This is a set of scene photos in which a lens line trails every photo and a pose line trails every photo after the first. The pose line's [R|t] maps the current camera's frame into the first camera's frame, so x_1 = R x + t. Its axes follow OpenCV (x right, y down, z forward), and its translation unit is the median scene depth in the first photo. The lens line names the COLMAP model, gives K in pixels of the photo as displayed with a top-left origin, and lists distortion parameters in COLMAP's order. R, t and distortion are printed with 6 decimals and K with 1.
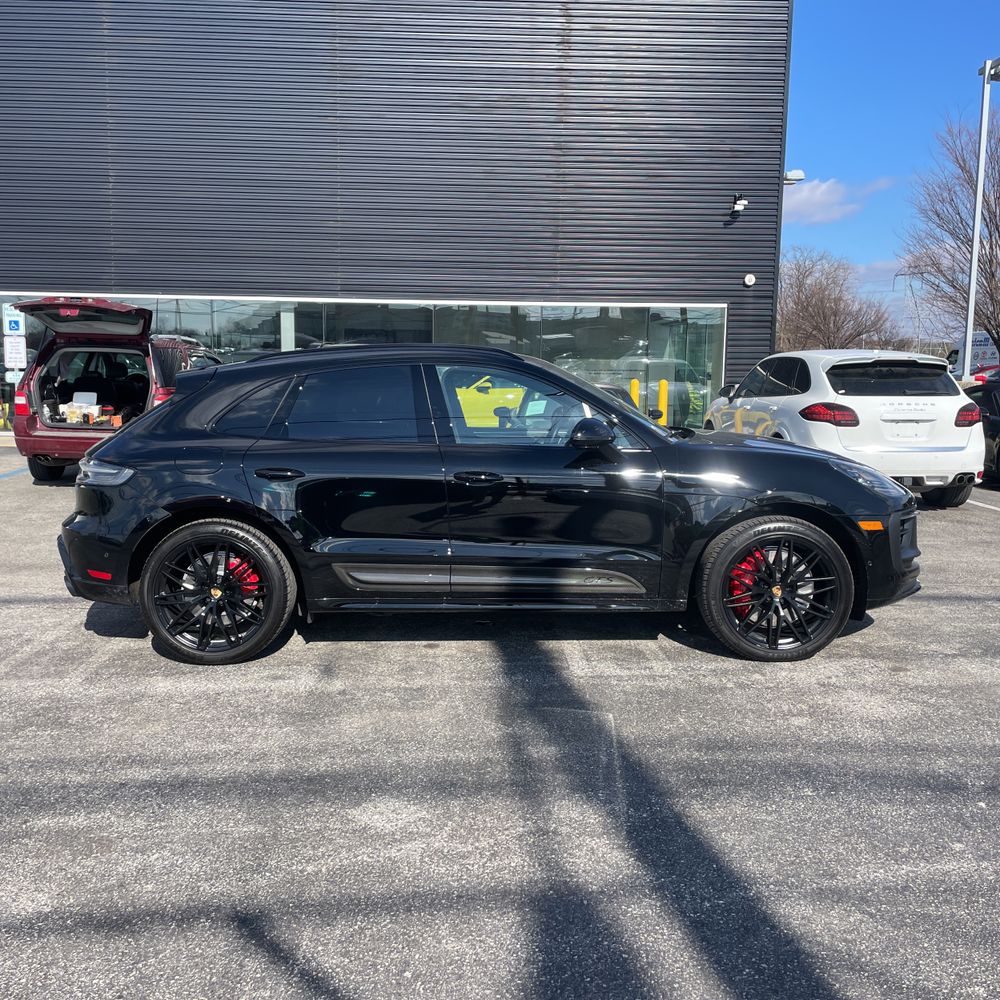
lens RADIAL K [[1032.9, 0, 486.7], [0, 1032.9, 491.1], [0, 0, 1]] dist [0.032736, 0.000000]
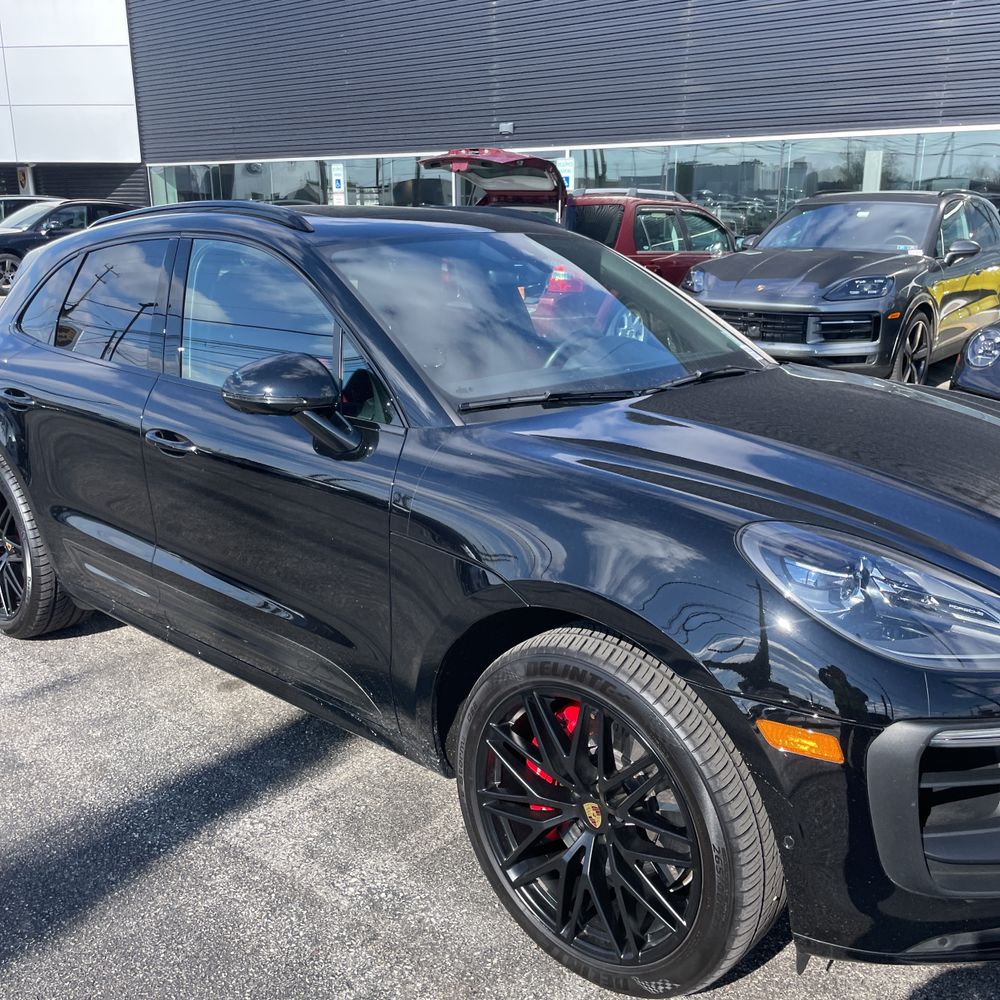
lens RADIAL K [[1032.9, 0, 494.8], [0, 1032.9, 493.6], [0, 0, 1]] dist [0.032736, 0.000000]
pose [[0.740606, 0.168112, -0.650569, 0.486804], [-0.075700, 0.982908, 0.167814, -0.091762], [0.667661, -0.075036, 0.740674, 0.667071]]
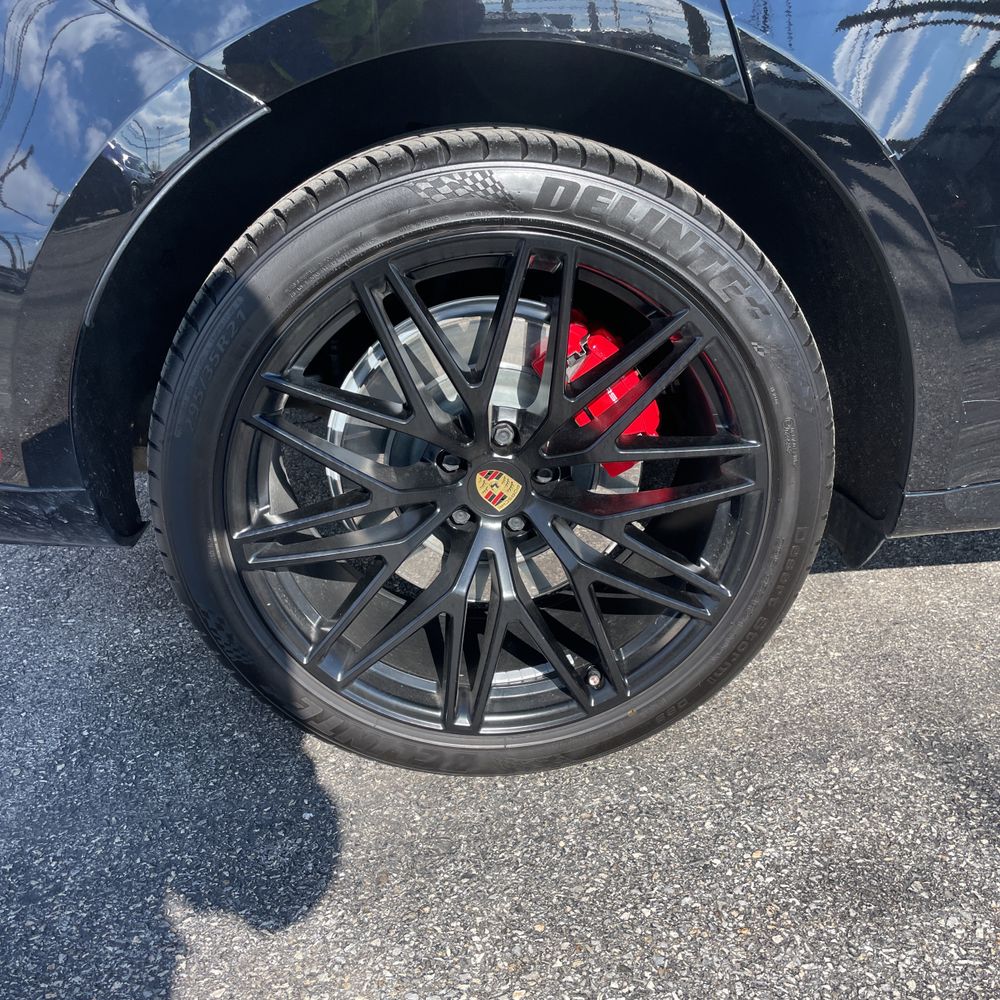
lens RADIAL K [[1032.9, 0, 477.1], [0, 1032.9, 529.4], [0, 0, 1]] dist [0.032736, 0.000000]
pose [[0.996168, -0.070665, 0.051540, -0.273731], [0.048971, 0.938874, 0.340761, 0.029964], [-0.072469, -0.336931, 0.938736, 0.778574]]
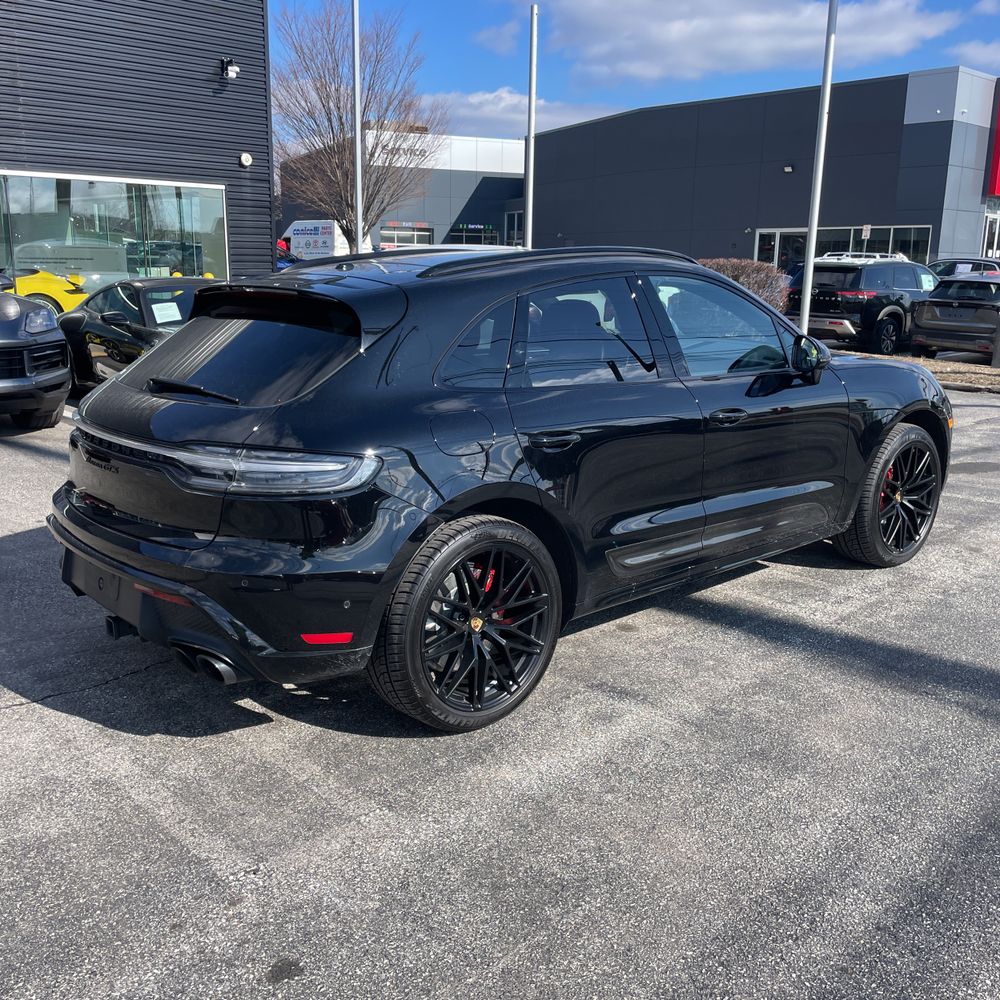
lens RADIAL K [[1032.9, 0, 495.9], [0, 1032.9, 496.2], [0, 0, 1]] dist [0.032736, 0.000000]
pose [[0.750336, -0.149738, 0.643874, -0.666762], [0.074927, 0.986995, 0.142218, -0.079121], [-0.656797, -0.058468, 0.751798, 0.480013]]
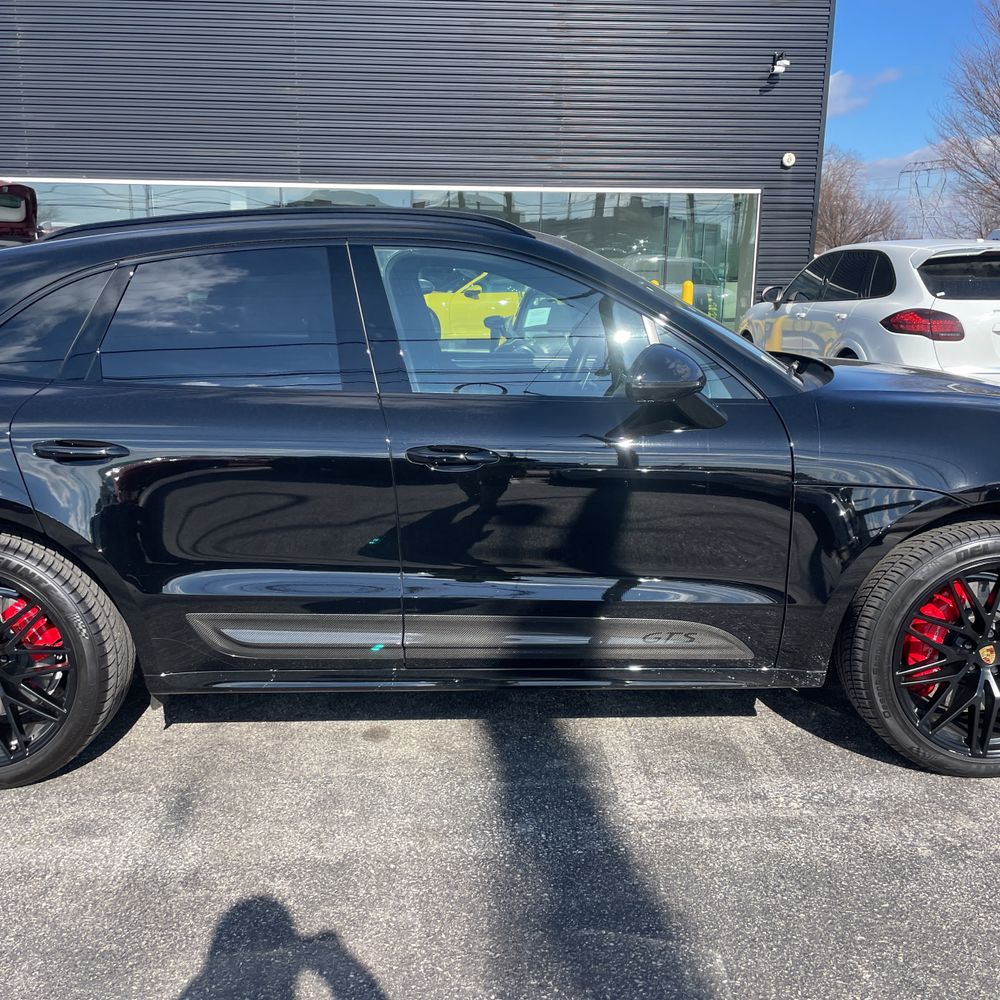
lens RADIAL K [[1032.9, 0, 492.9], [0, 1032.9, 493.8], [0, 0, 1]] dist [0.032736, 0.000000]
pose [[0.999899, -0.005160, 0.013206, 0.005912], [0.003916, 0.995698, 0.092571, -0.042115], [-0.013627, -0.092510, 0.995619, 0.443077]]
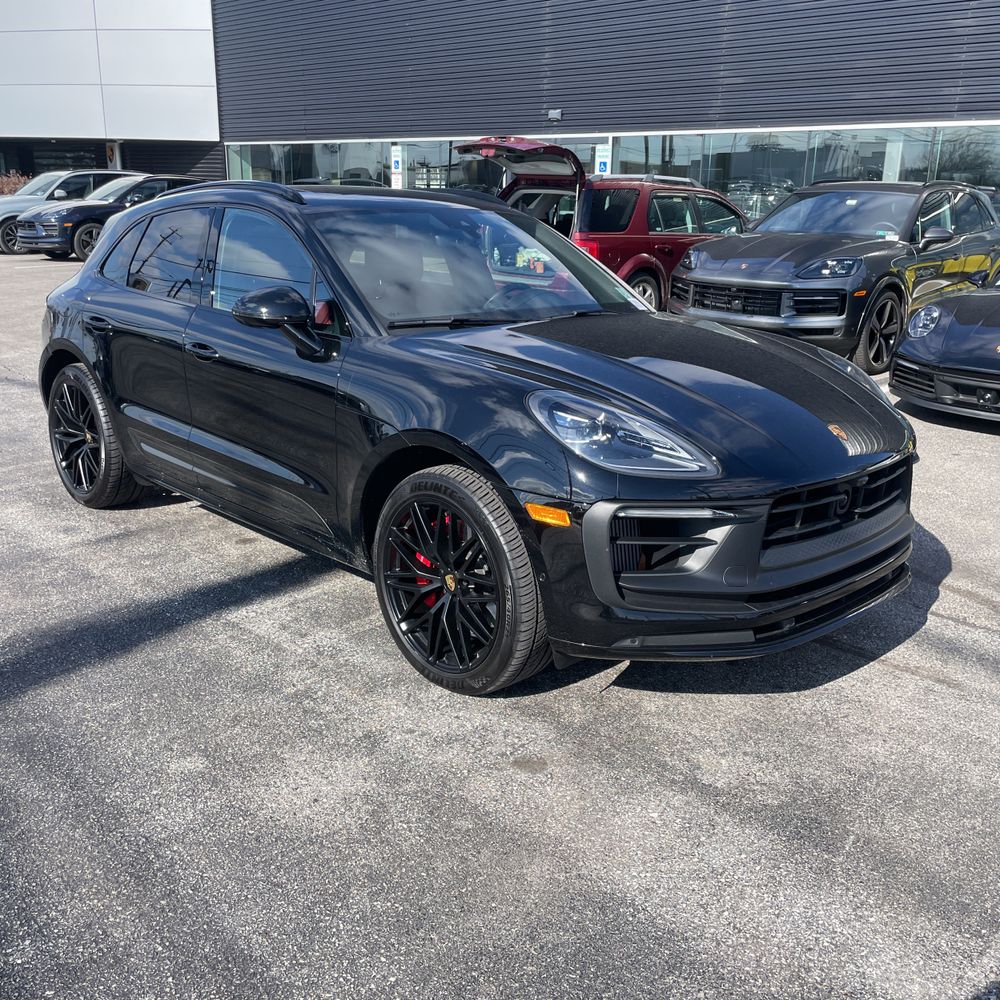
lens RADIAL K [[1032.9, 0, 498.2], [0, 1032.9, 494.1], [0, 0, 1]] dist [0.032736, 0.000000]
pose [[0.692282, 0.206430, -0.691471, 0.715474], [-0.101714, 0.976558, 0.189706, -0.078461], [0.714423, -0.060998, 0.697050, 0.569362]]
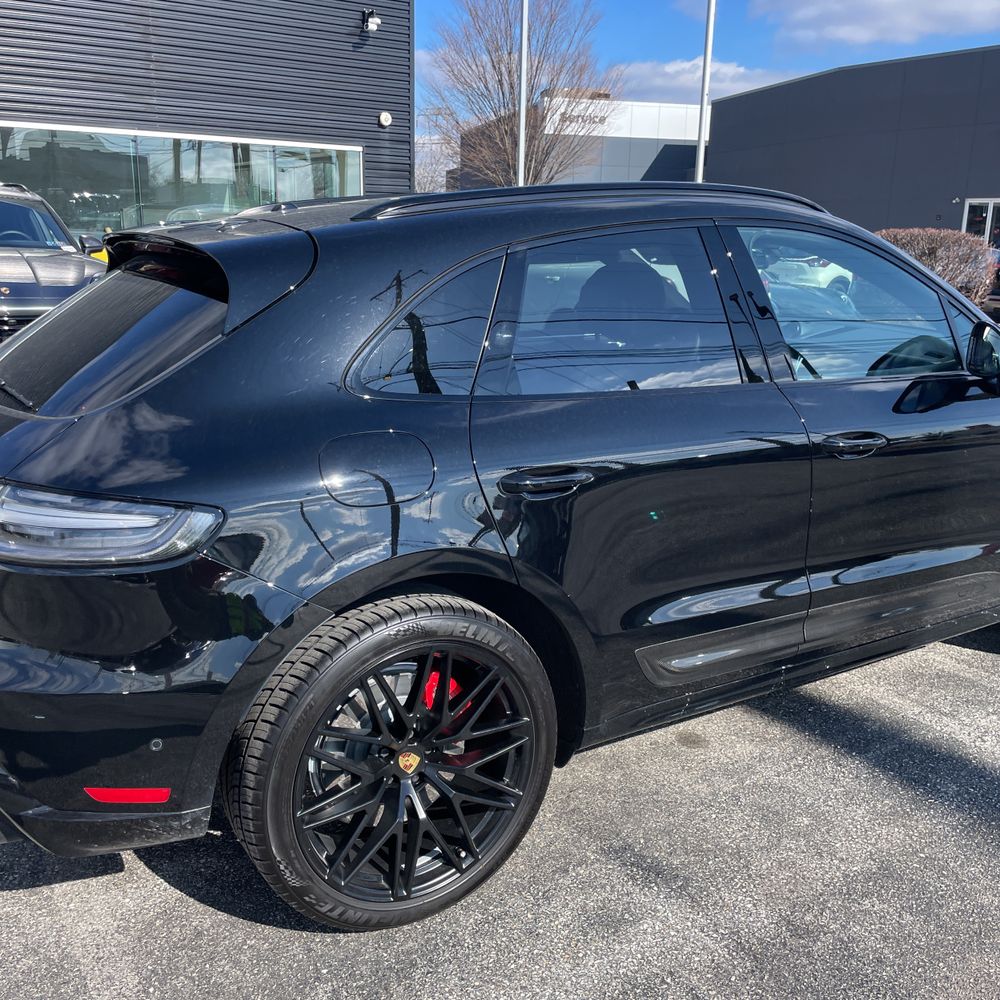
lens RADIAL K [[1032.9, 0, 500.5], [0, 1032.9, 493.2], [0, 0, 1]] dist [0.032736, 0.000000]
pose [[0.852250, -0.122839, 0.508508, -0.430312], [0.051730, 0.987065, 0.151744, -0.077136], [-0.520571, -0.103019, 0.847581, 0.613220]]
